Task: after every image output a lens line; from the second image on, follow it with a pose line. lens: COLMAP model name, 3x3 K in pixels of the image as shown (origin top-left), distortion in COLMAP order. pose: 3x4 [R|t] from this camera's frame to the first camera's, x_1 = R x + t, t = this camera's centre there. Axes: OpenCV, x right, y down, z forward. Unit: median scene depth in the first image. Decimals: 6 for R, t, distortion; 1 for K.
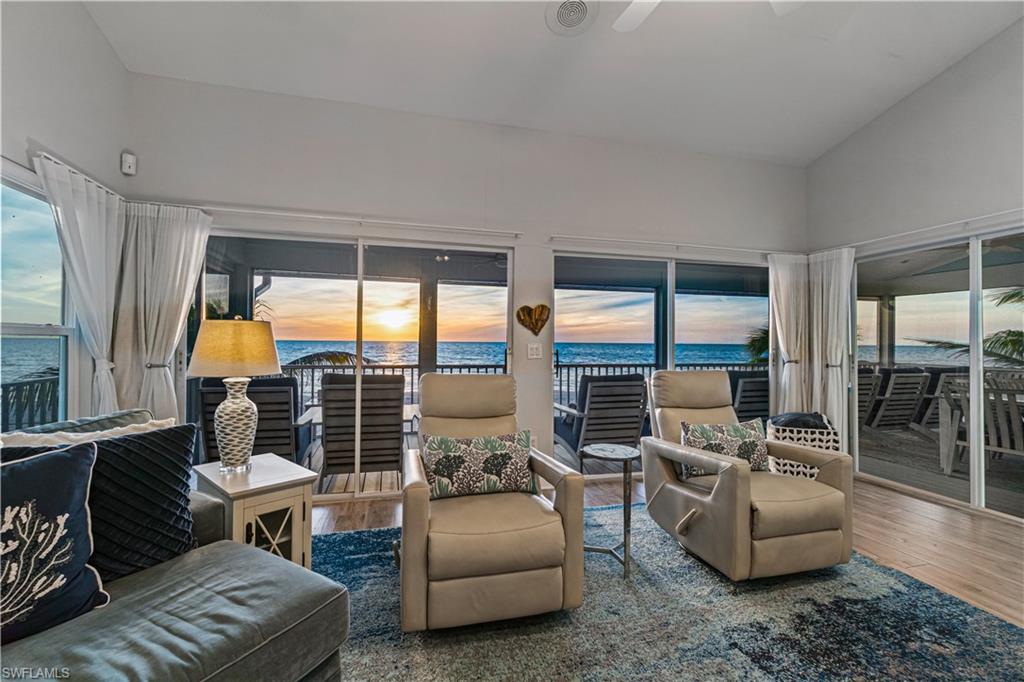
lens RADIAL K [[411.6, 0, 506.5], [0, 411.6, 339.2], [0, 0, 1]] dist [-0.011746, -0.000482]
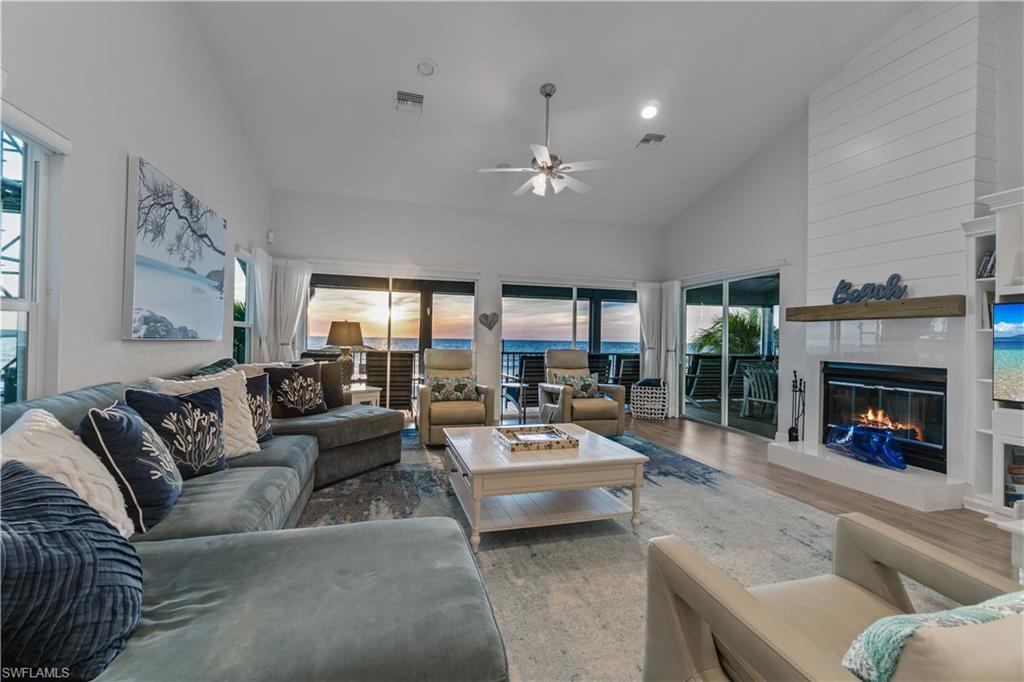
lens RADIAL K [[437.3, 0, 514.7], [0, 437.3, 338.2], [0, 0, 1]] dist [-0.007543, 0.002722]
pose [[0.999518, 0.010146, 0.029339, 0.119212], [-0.010201, 0.999946, 0.001733, 0.018419], [-0.029320, -0.002031, 0.999568, -0.824733]]
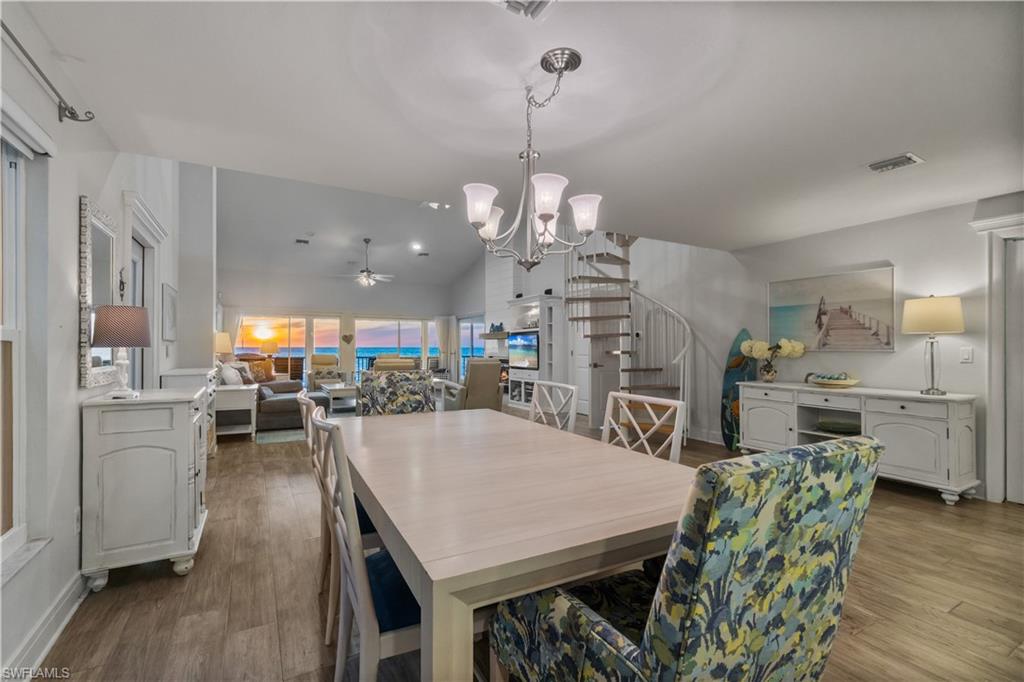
lens RADIAL K [[437.3, 0, 513.4], [0, 437.3, 343.5], [0, 0, 1]] dist [-0.007543, 0.002722]
pose [[0.964012, -0.005641, 0.265798, 0.395158], [0.005396, 0.999984, 0.001651, -0.012051], [-0.265803, -0.000158, 0.964027, -2.552598]]
